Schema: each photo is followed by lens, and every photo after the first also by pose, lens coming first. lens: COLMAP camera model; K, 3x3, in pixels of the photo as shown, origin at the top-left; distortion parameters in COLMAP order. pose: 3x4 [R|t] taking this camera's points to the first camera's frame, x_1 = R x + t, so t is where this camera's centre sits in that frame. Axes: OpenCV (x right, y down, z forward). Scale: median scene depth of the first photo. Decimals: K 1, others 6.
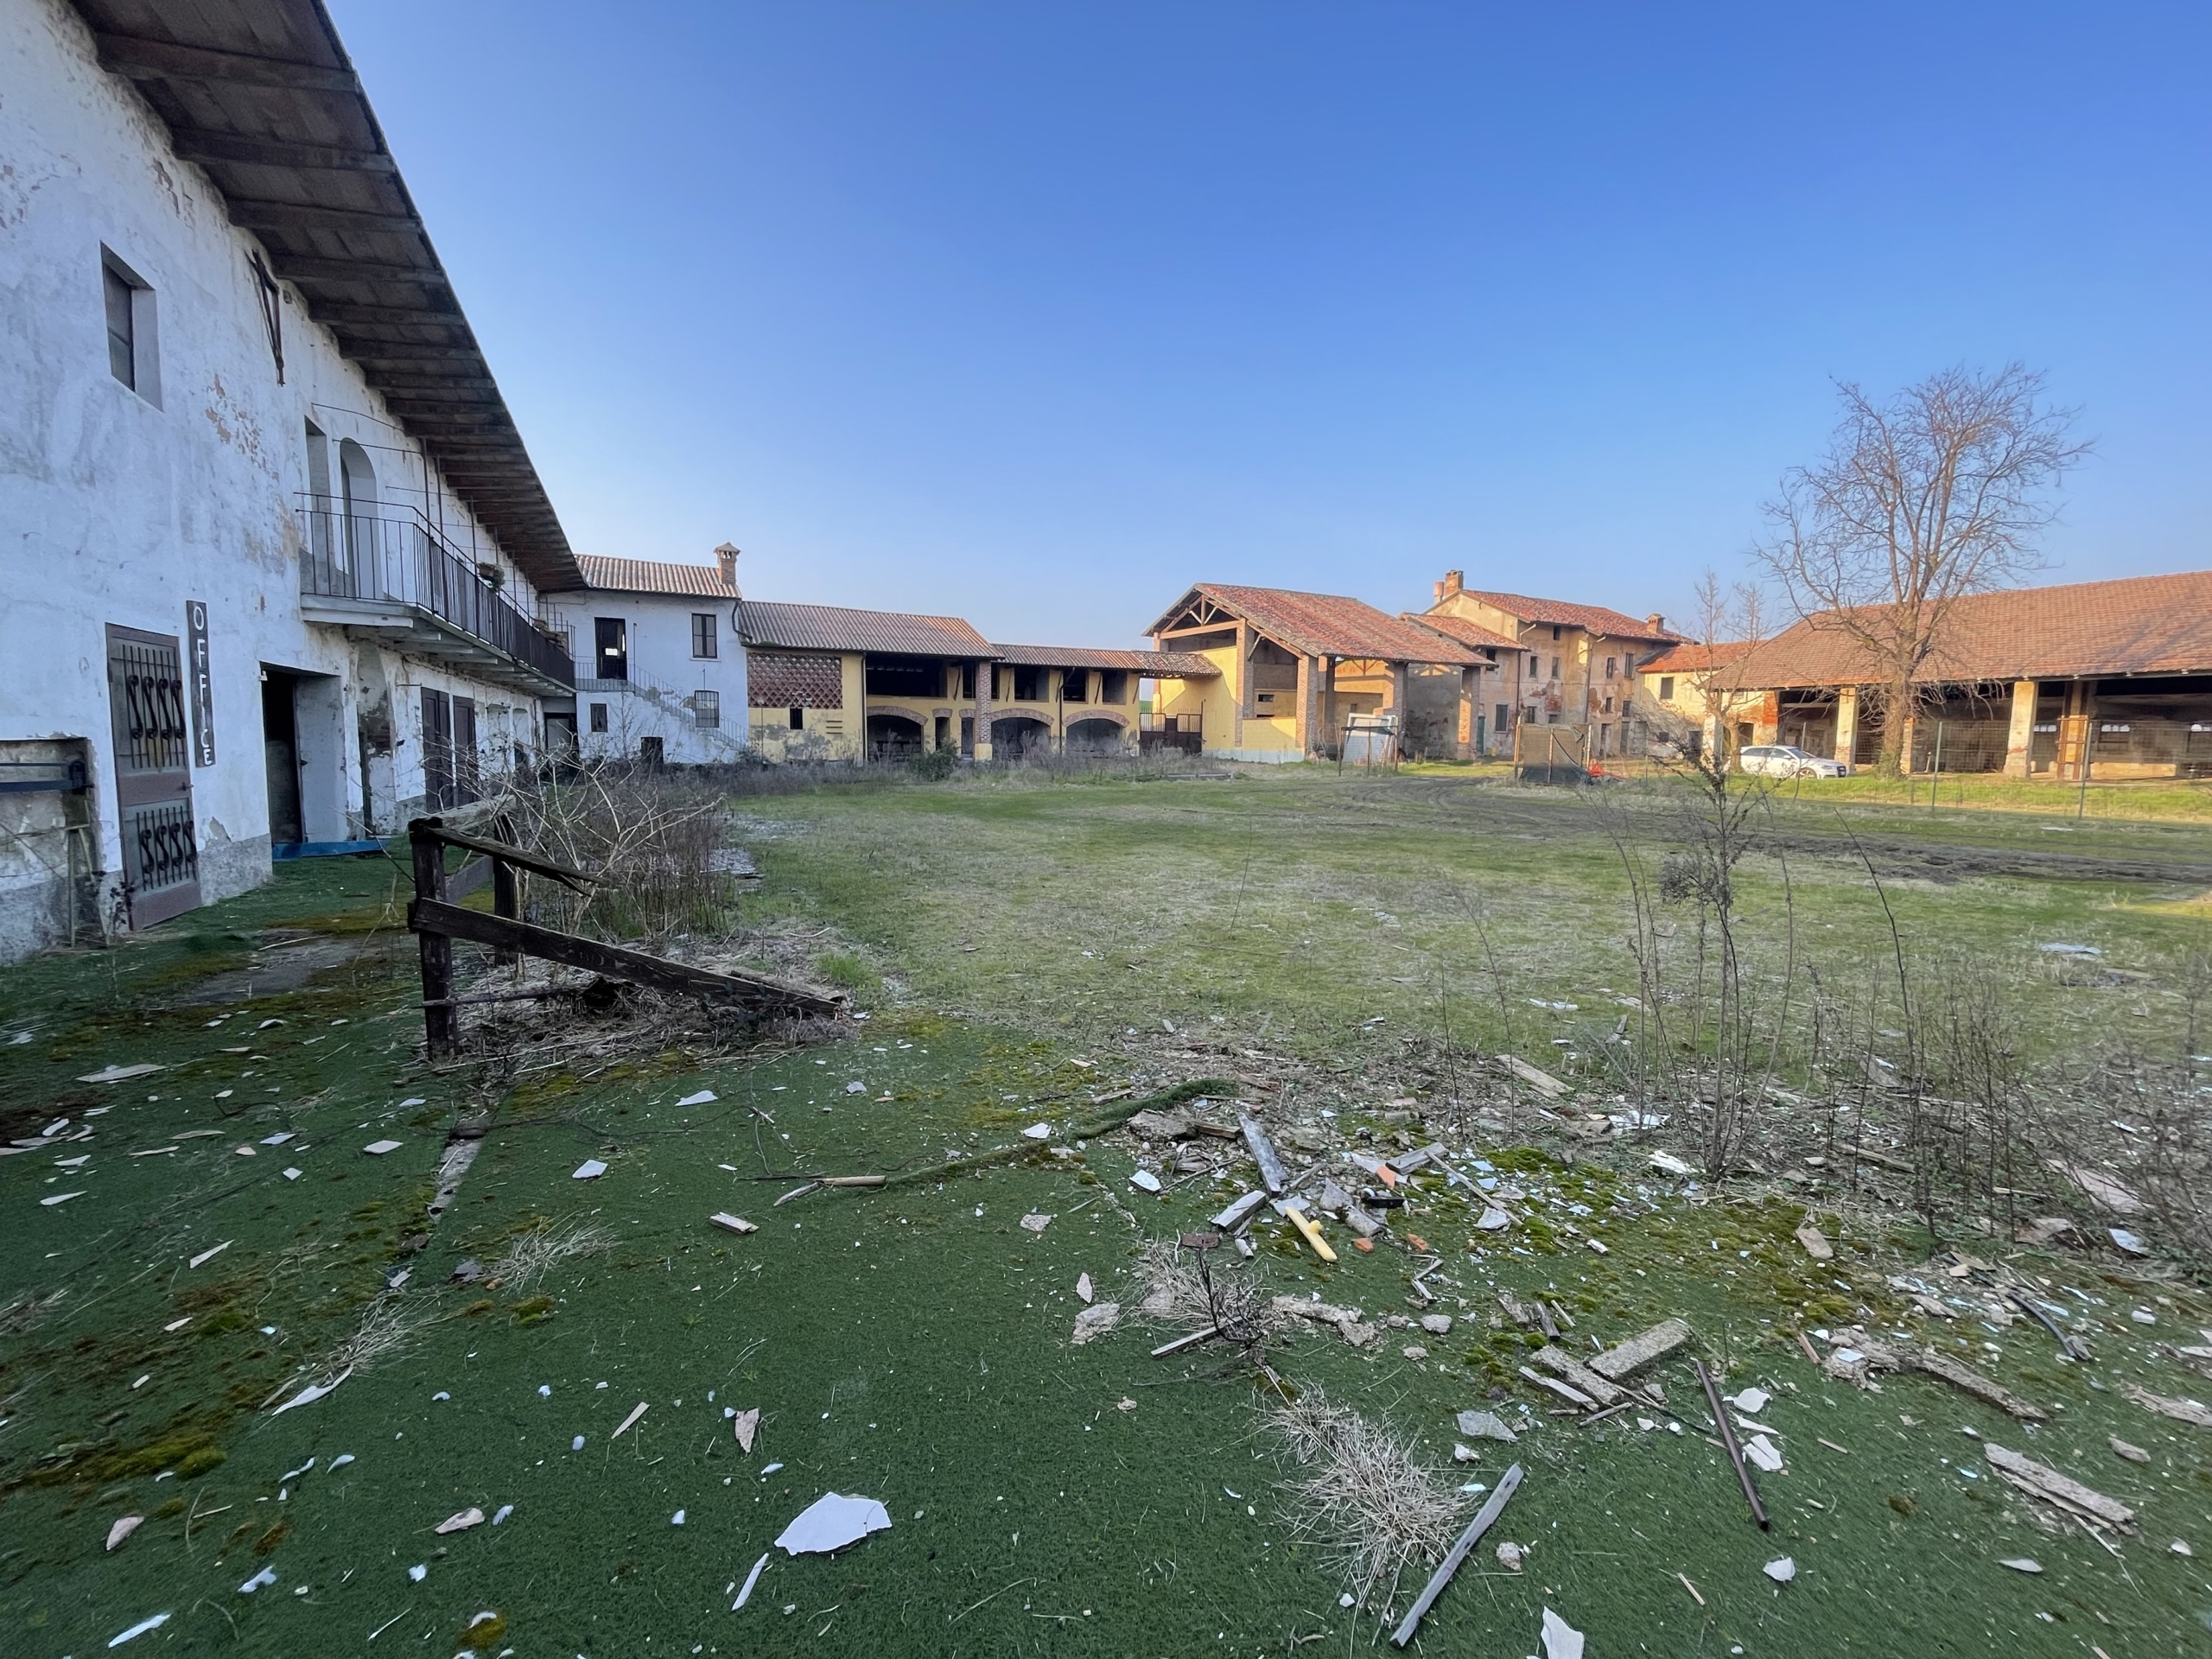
lens RADIAL K [[888.0, 0, 1098.8], [0, 888.0, 823.6], [0, 0, 1]] dist [0.000186, -0.000159]
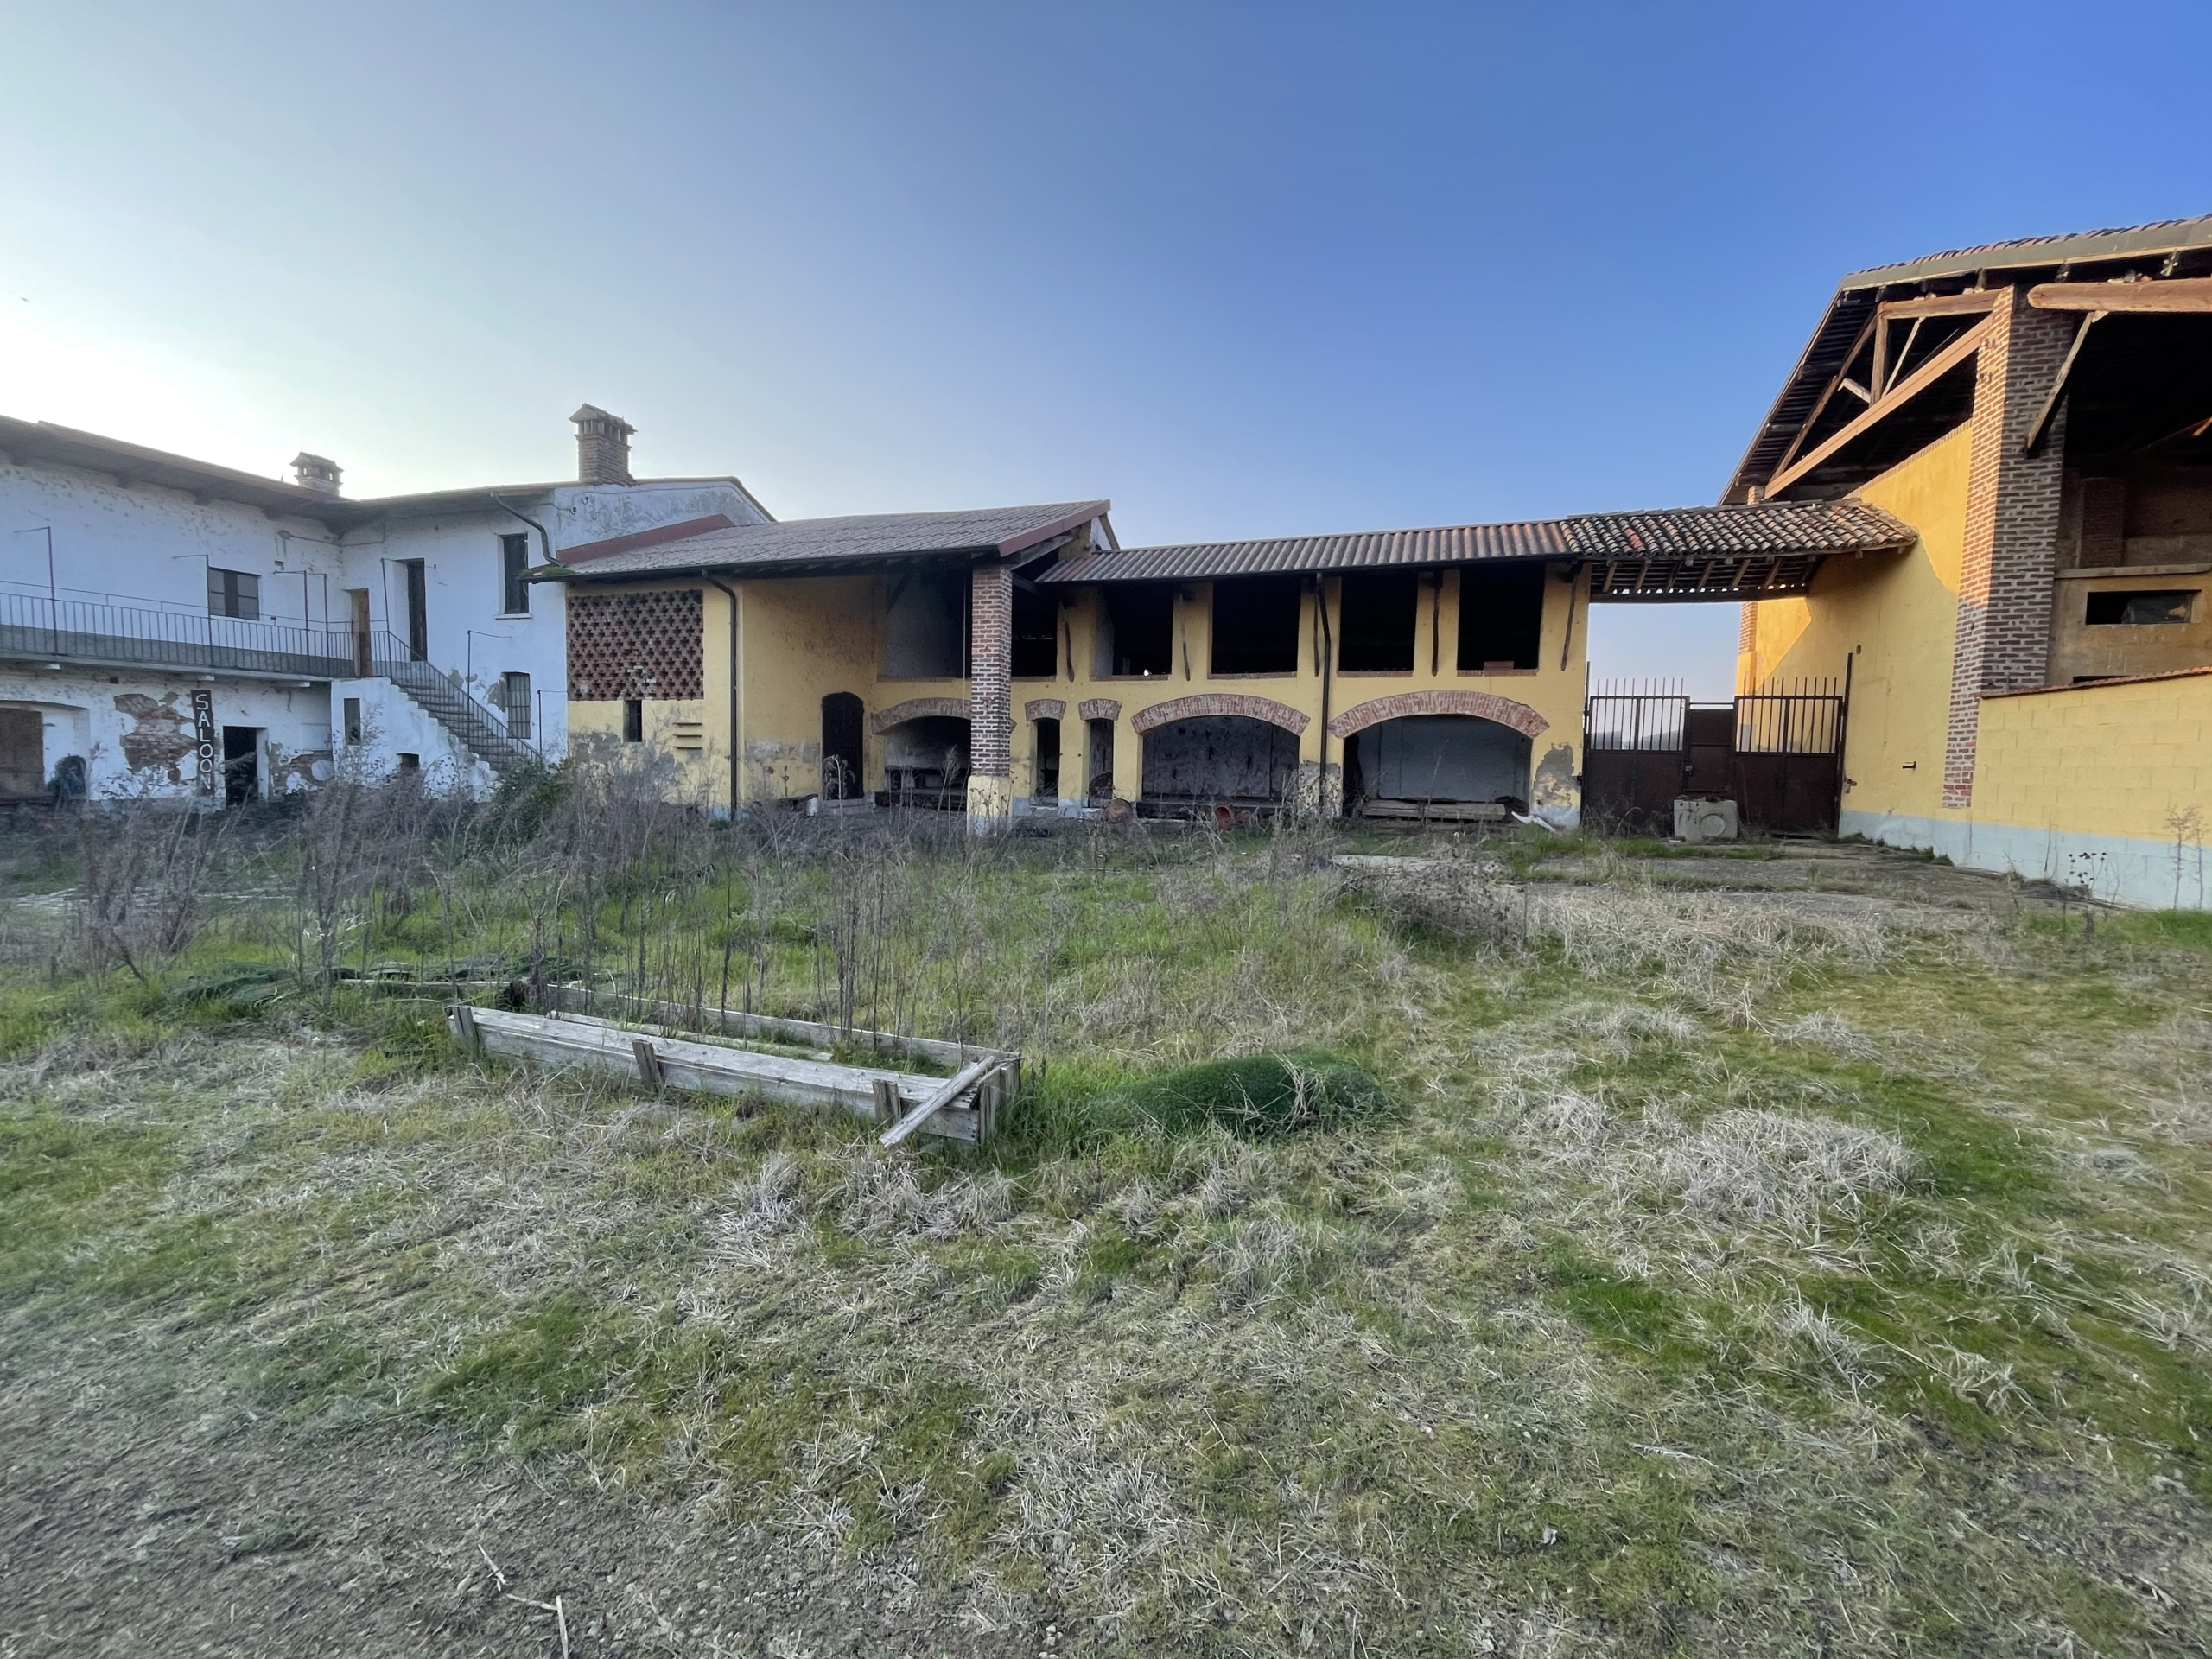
lens RADIAL K [[888.0, 0, 1119.7], [0, 888.0, 821.2], [0, 0, 1]] dist [0.000186, -0.000159]
pose [[0.708511, 0.052479, -0.703746, 0.212727], [-0.080102, 0.996767, -0.006315, -0.079074], [0.701139, 0.060846, 0.710424, 0.830247]]
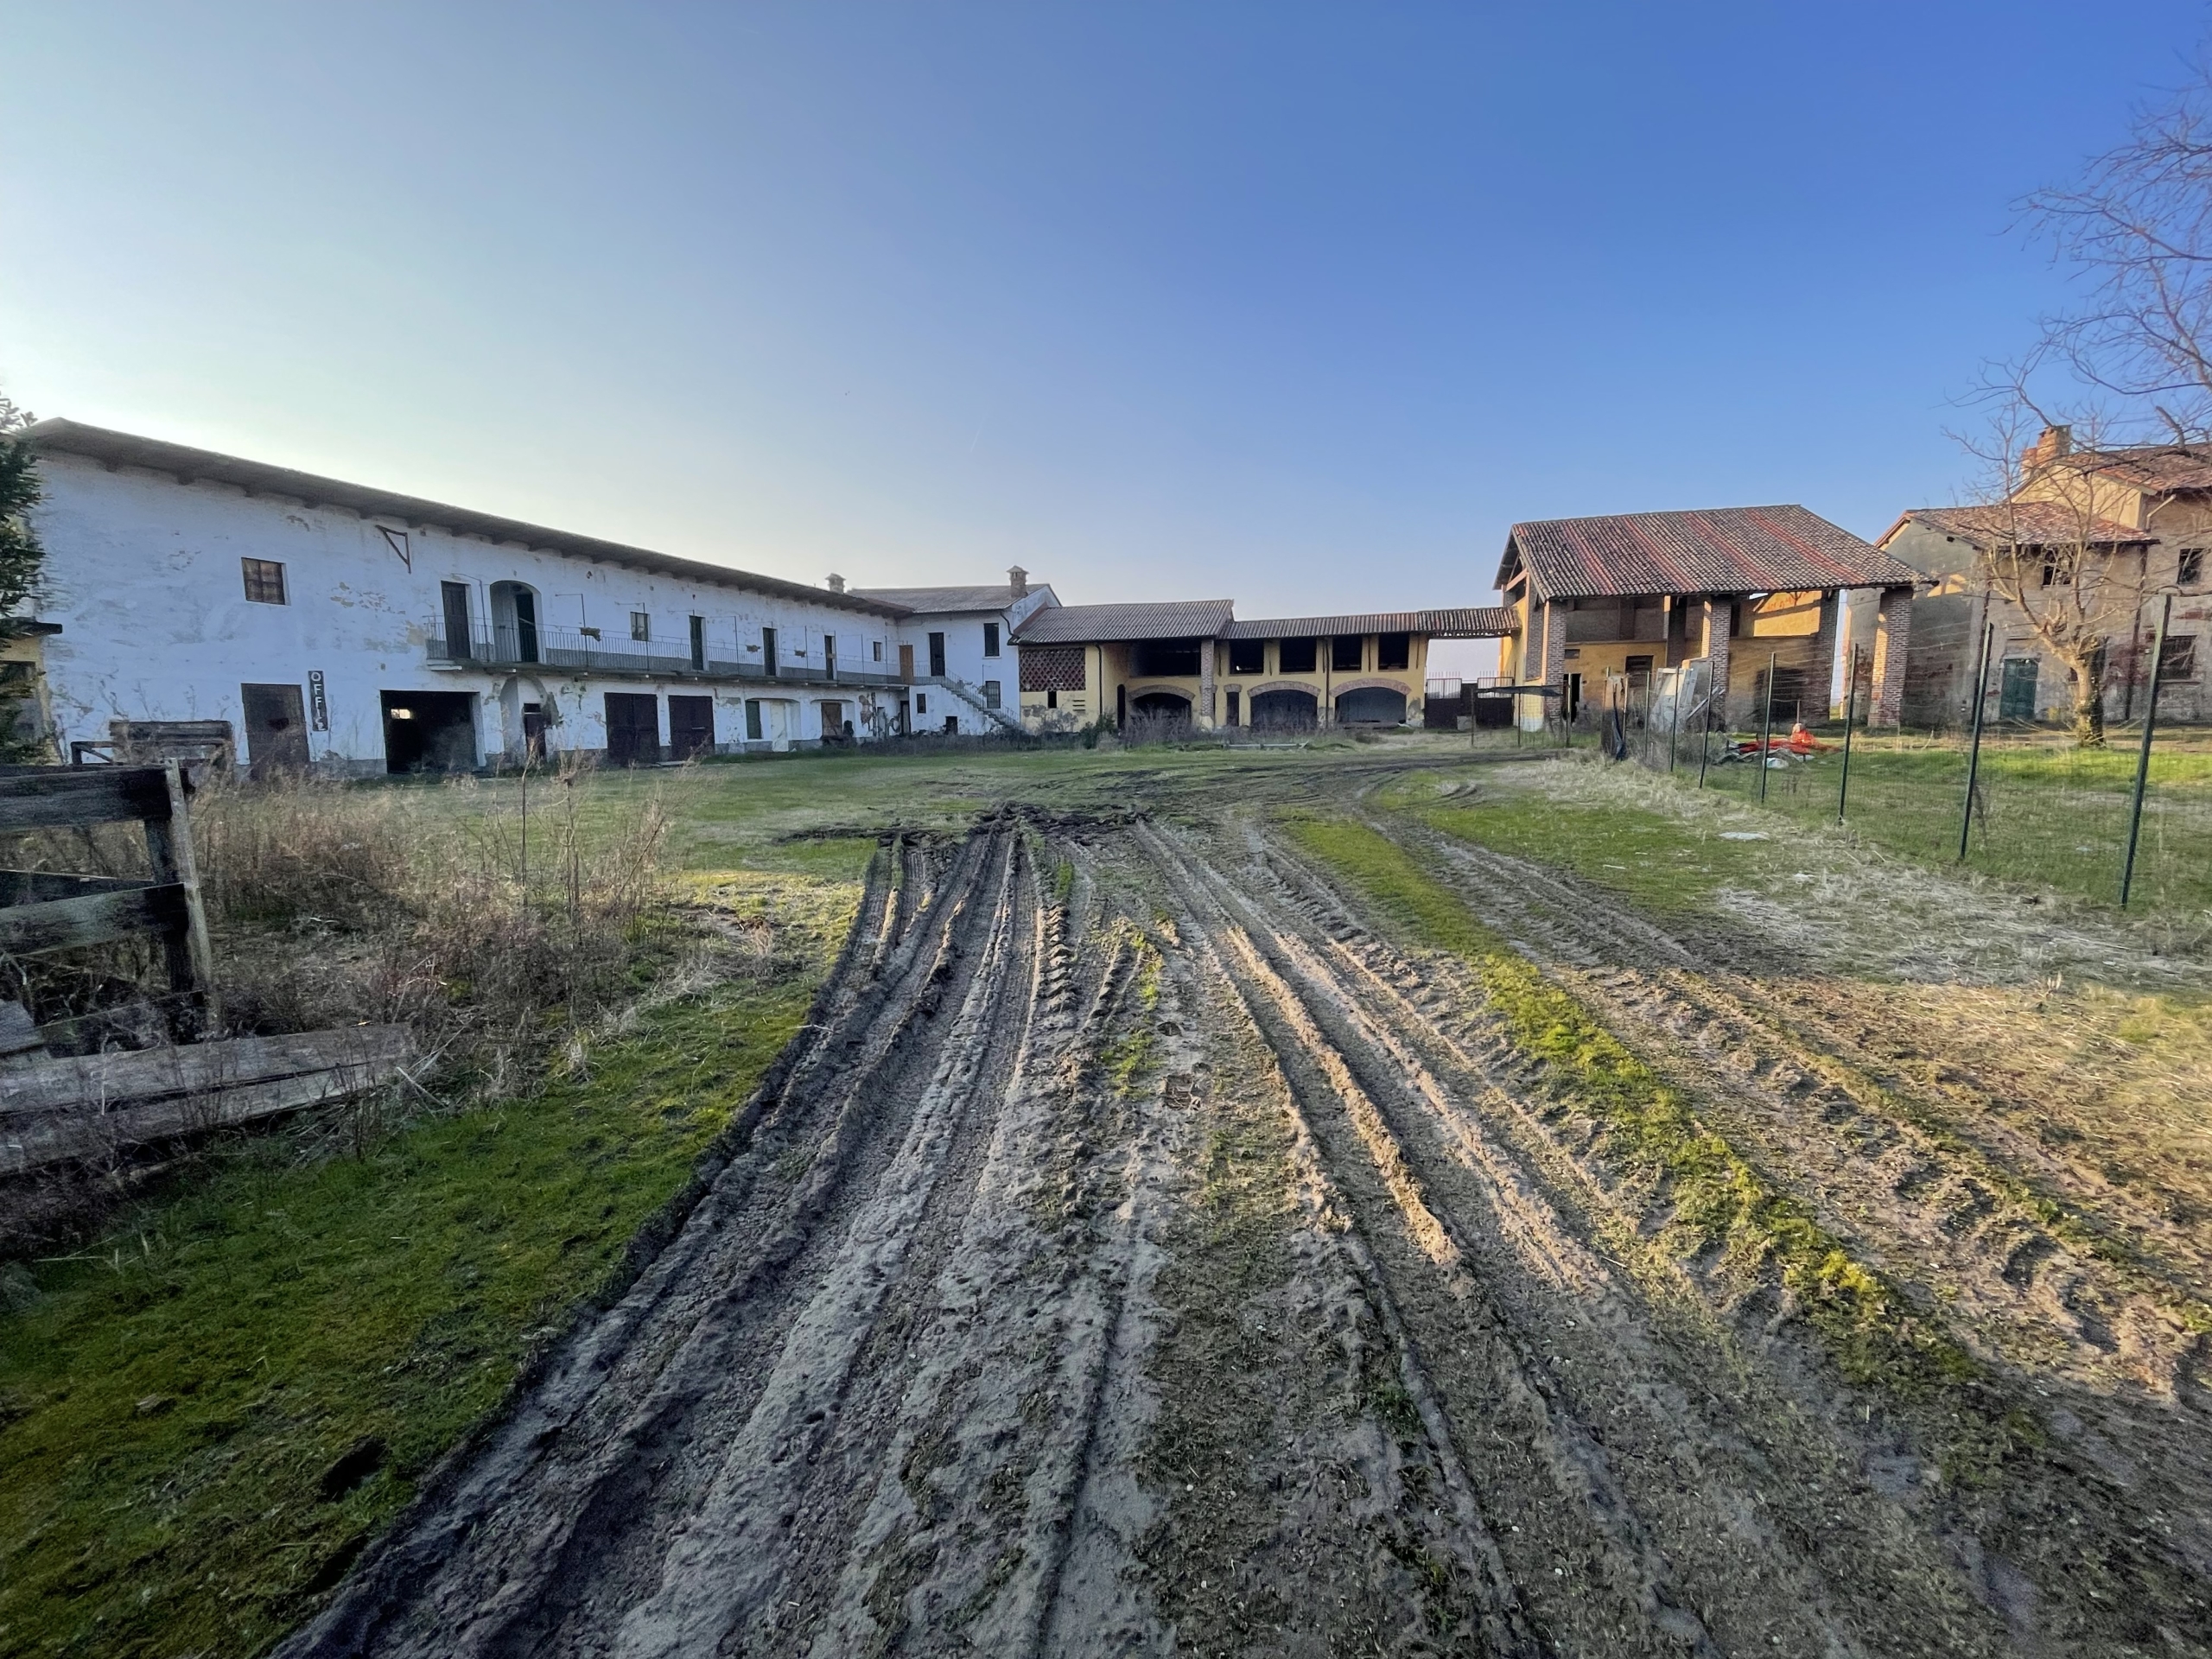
lens RADIAL K [[888.0, 0, 1119.2], [0, 888.0, 822.0], [0, 0, 1]] dist [0.000186, -0.000159]
pose [[0.731471, 0.063022, -0.678954, 0.590350], [-0.045810, 0.998012, 0.043284, -0.003122], [0.680332, -0.000559, 0.732904, 0.139762]]
